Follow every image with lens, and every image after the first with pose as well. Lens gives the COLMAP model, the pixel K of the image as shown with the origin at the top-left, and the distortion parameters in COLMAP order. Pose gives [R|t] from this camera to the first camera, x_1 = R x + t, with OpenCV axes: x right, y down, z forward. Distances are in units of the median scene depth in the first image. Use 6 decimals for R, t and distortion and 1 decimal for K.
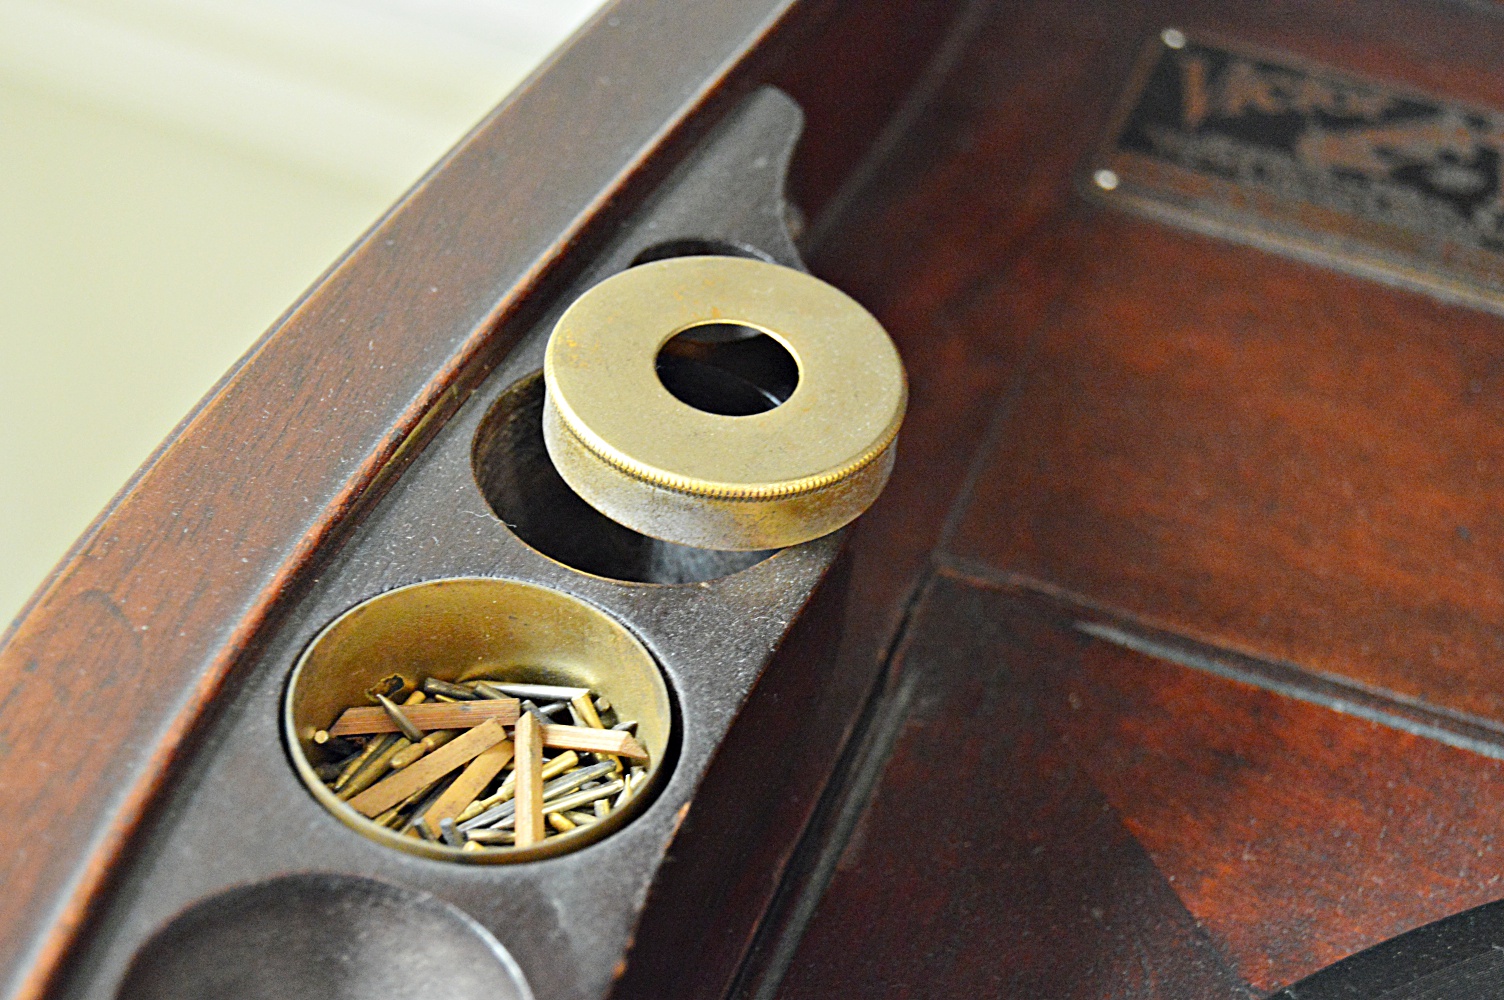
lens RADIAL K [[3481.1, 0, 745.3], [0, 3481.1, 497.5], [0, 0, 1]] dist [0.005535, 0.000000]
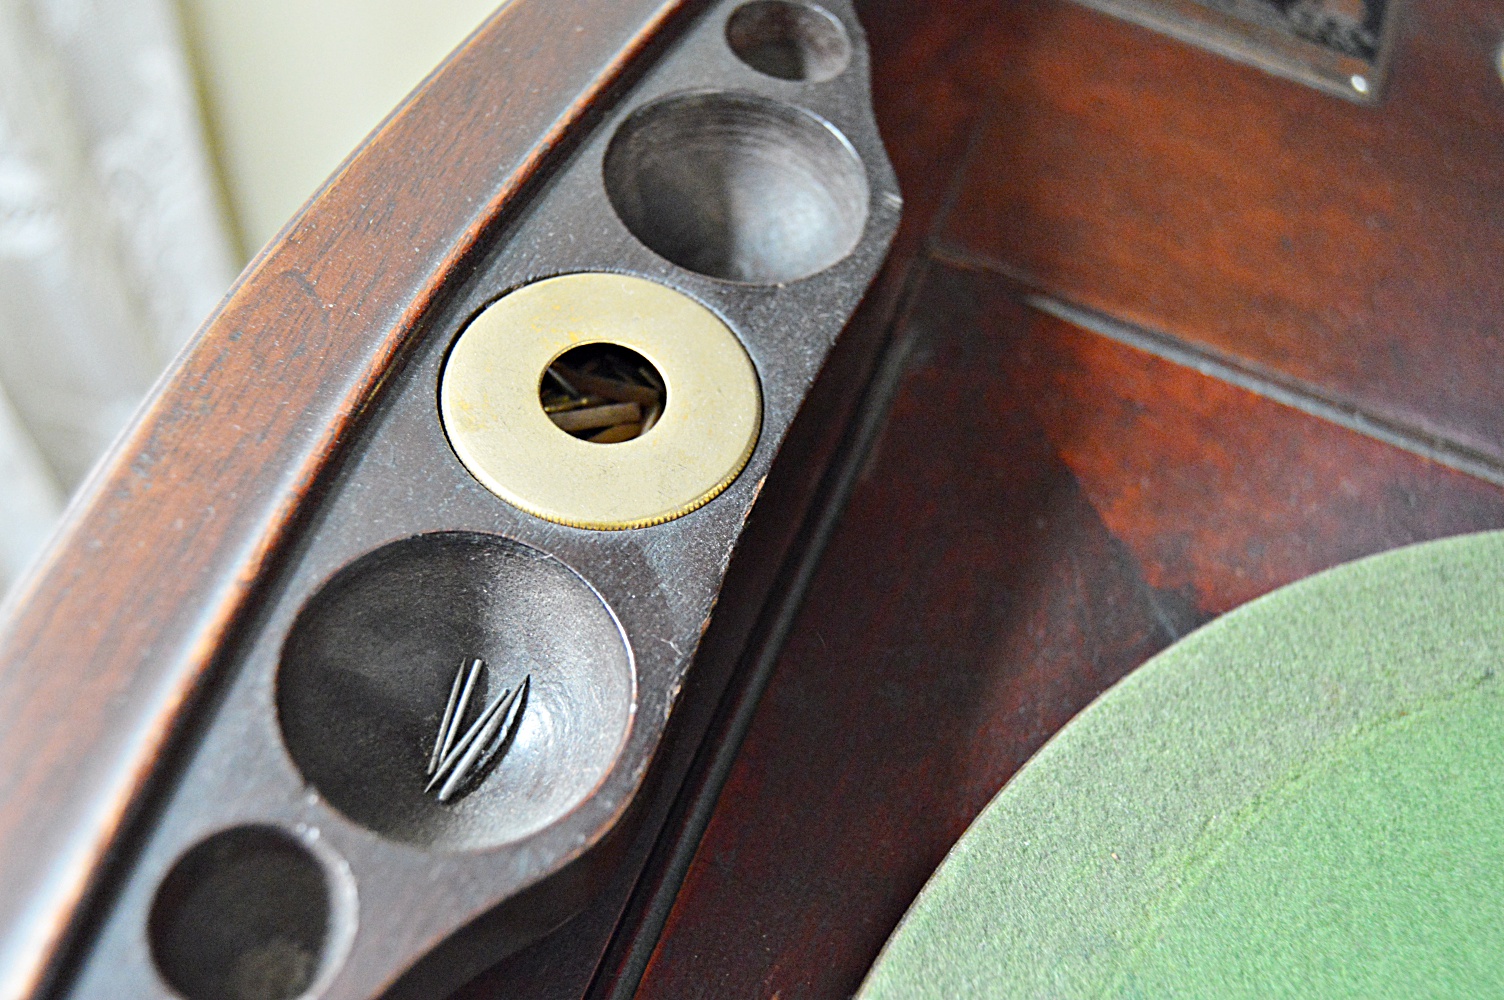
lens RADIAL K [[1573.4, 0, 758.5], [0, 1573.4, 501.0], [0, 0, 1]] dist [-0.014553, 0.000000]
pose [[0.998267, 0.053086, 0.025405, -0.028419], [-0.057621, 0.969459, 0.238390, -0.033081], [-0.011974, -0.239441, 0.970837, 0.393406]]
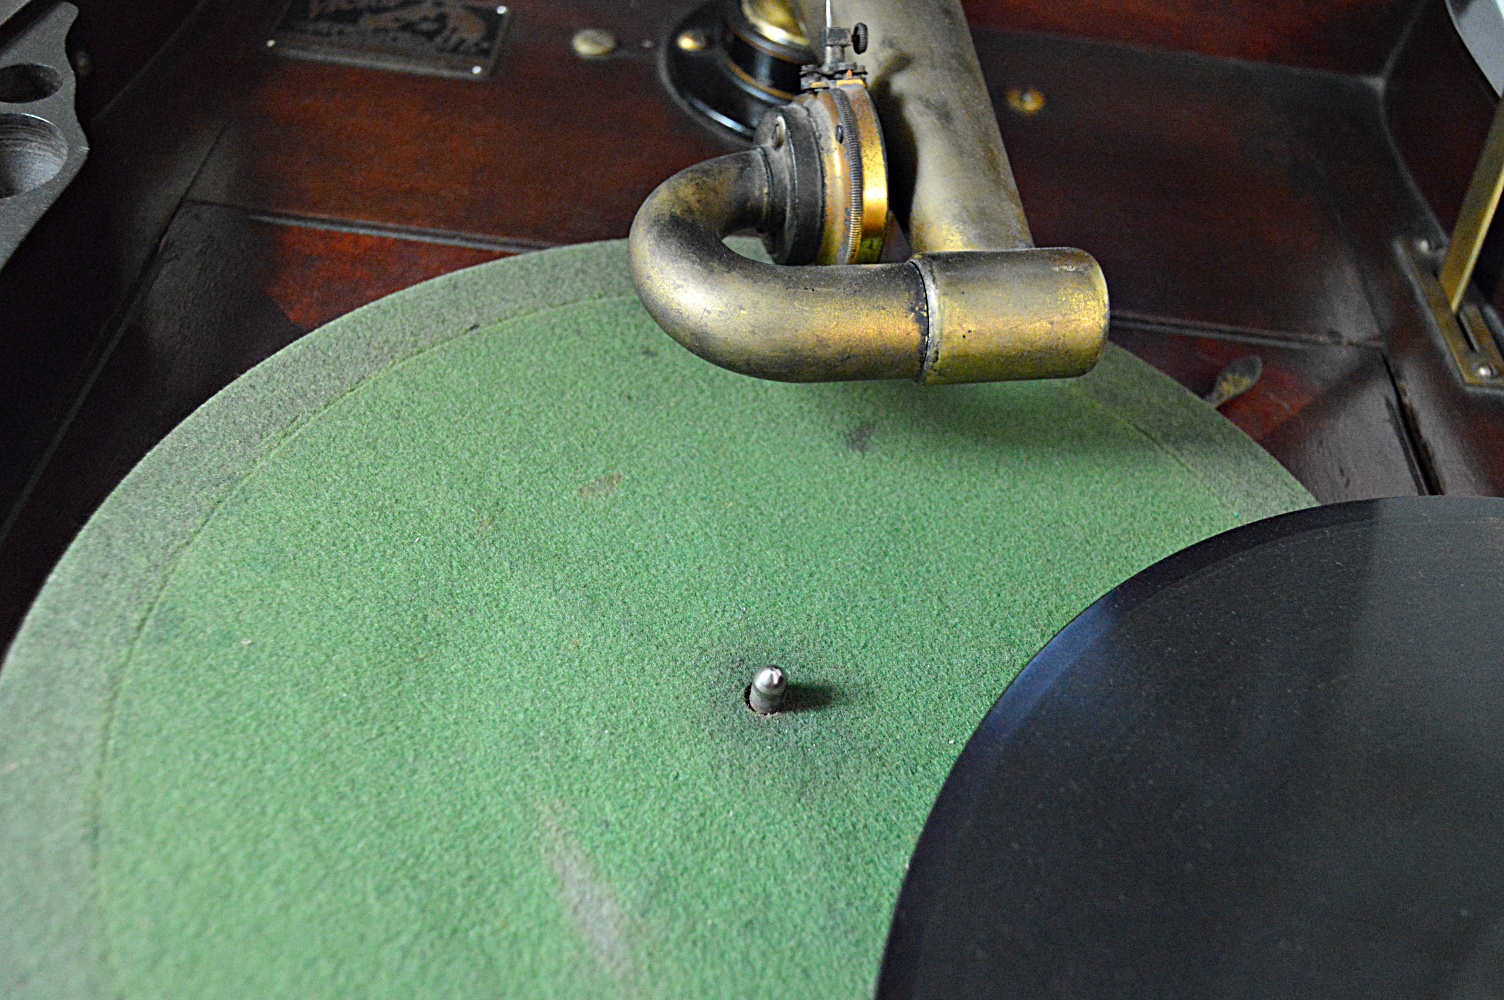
lens RADIAL K [[1346.2, 0, 749.8], [0, 1346.2, 498.8], [0, 0, 1]] dist [-0.005968, -0.020304]
pose [[0.962201, -0.192684, 0.192463, 0.232046], [0.161150, 0.972527, 0.167993, 0.136982], [-0.219545, -0.130628, 0.966818, 0.022339]]
